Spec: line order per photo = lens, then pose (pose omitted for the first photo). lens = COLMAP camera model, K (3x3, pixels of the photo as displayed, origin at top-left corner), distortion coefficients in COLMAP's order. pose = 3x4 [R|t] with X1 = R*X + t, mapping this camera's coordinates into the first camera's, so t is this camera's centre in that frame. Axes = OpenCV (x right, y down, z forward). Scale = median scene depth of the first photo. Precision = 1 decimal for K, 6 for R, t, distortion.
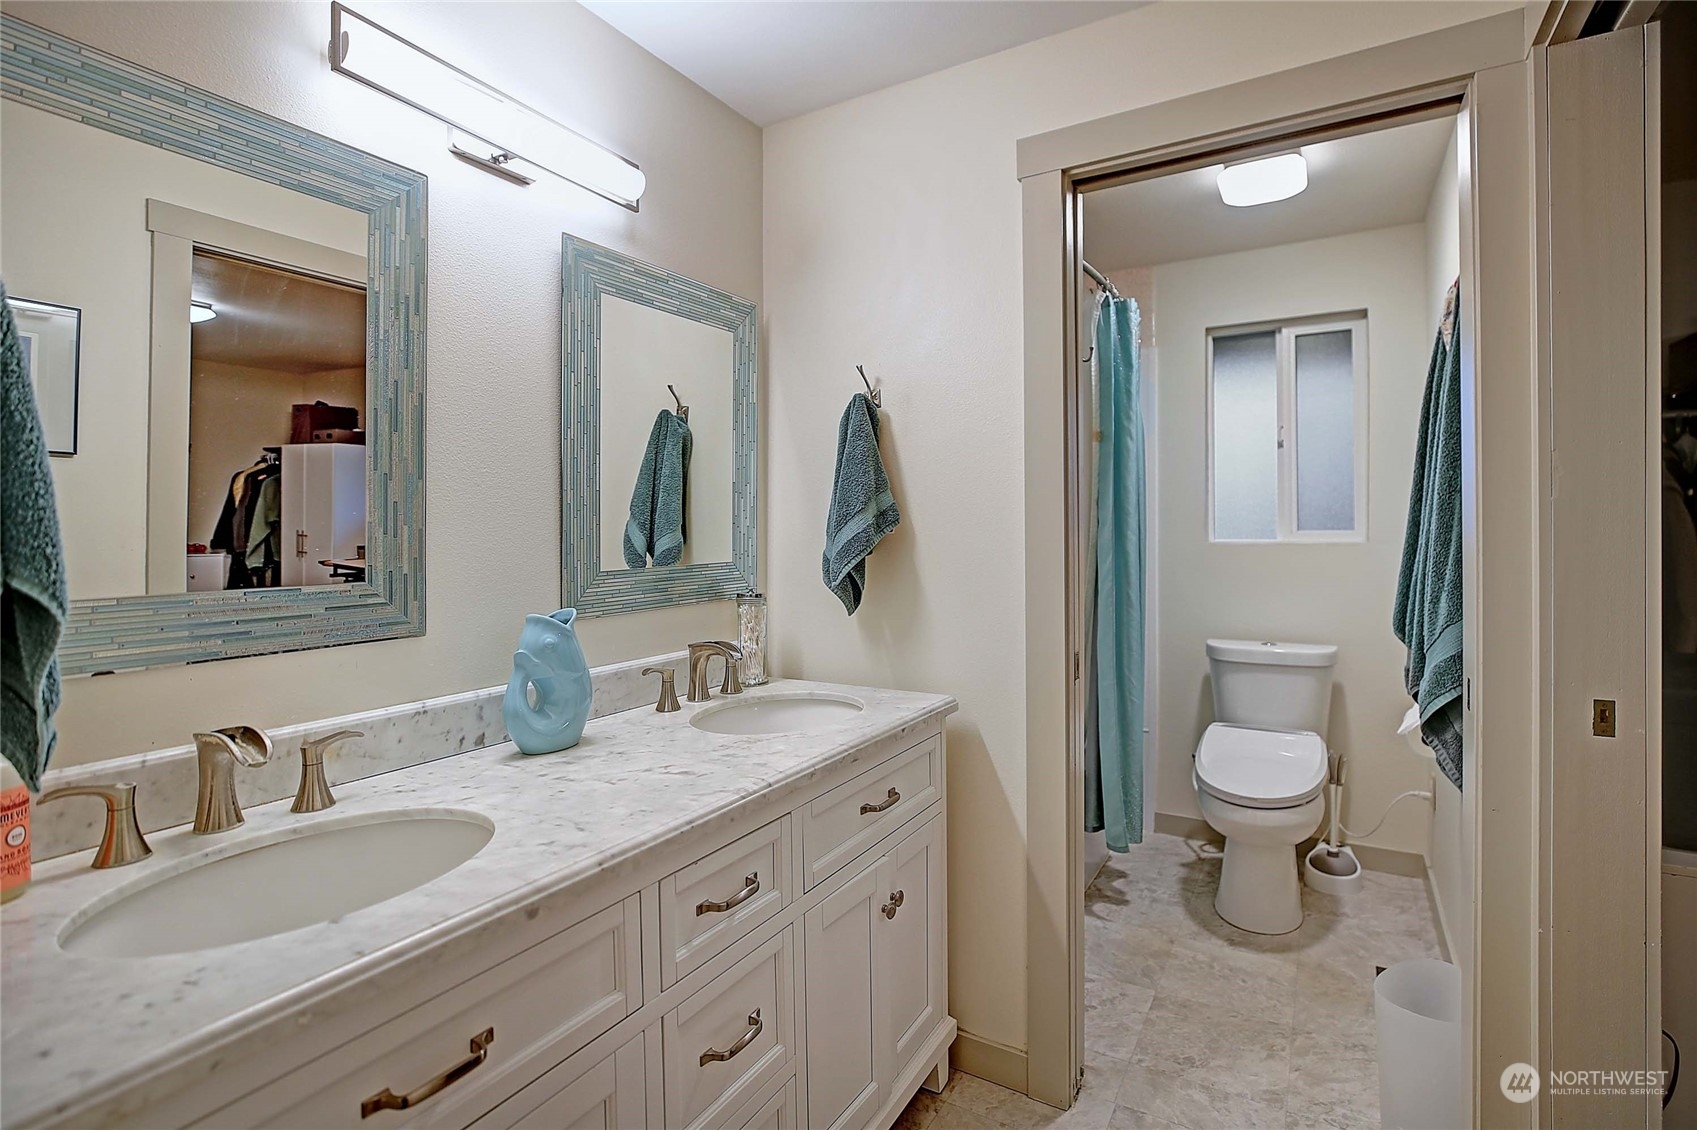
lens RADIAL K [[783.4, 0, 850.6], [0, 783.4, 534.3], [0, 0, 1]] dist [-0.024543, 0.005516]
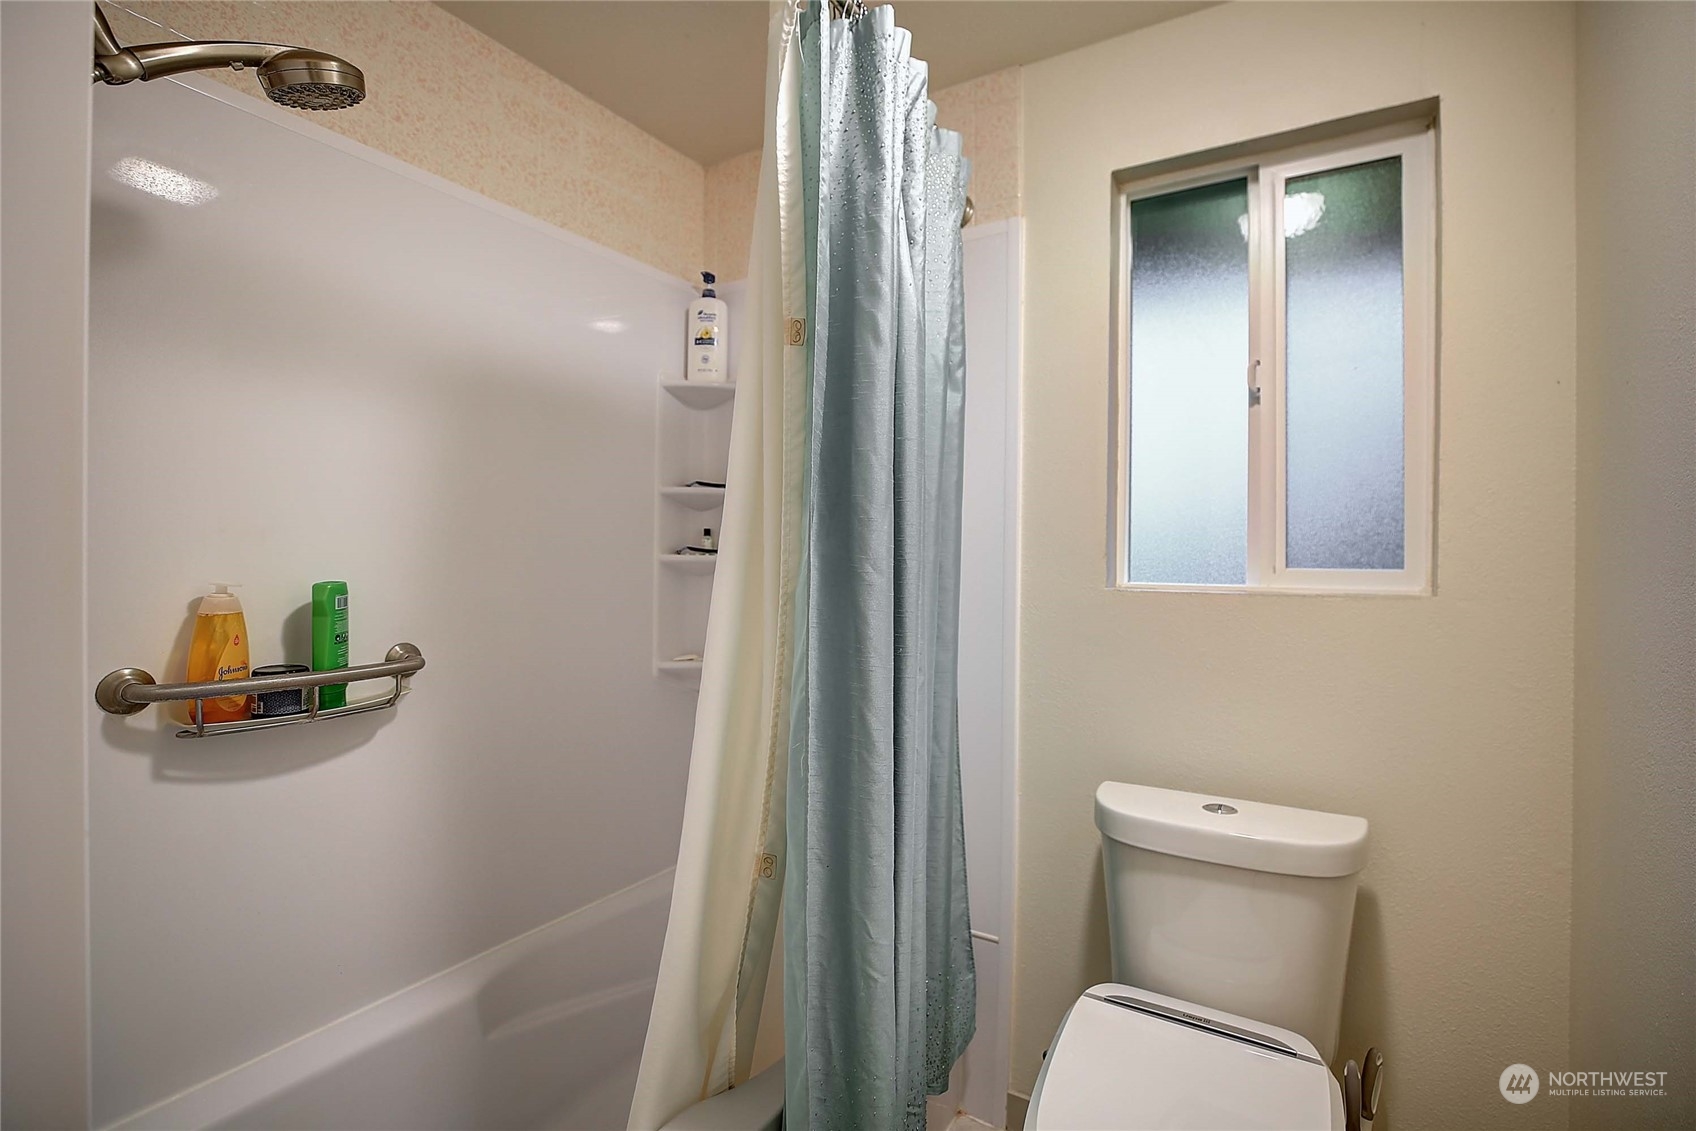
lens RADIAL K [[783.0, 0, 849.2], [0, 783.0, 561.3], [0, 0, 1]] dist [-0.024543, 0.005516]
pose [[0.999910, 0.013414, -0.000567, 0.303528], [-0.013415, 0.999909, -0.001352, -0.004789], [0.000549, 0.001360, 0.999999, 0.515951]]
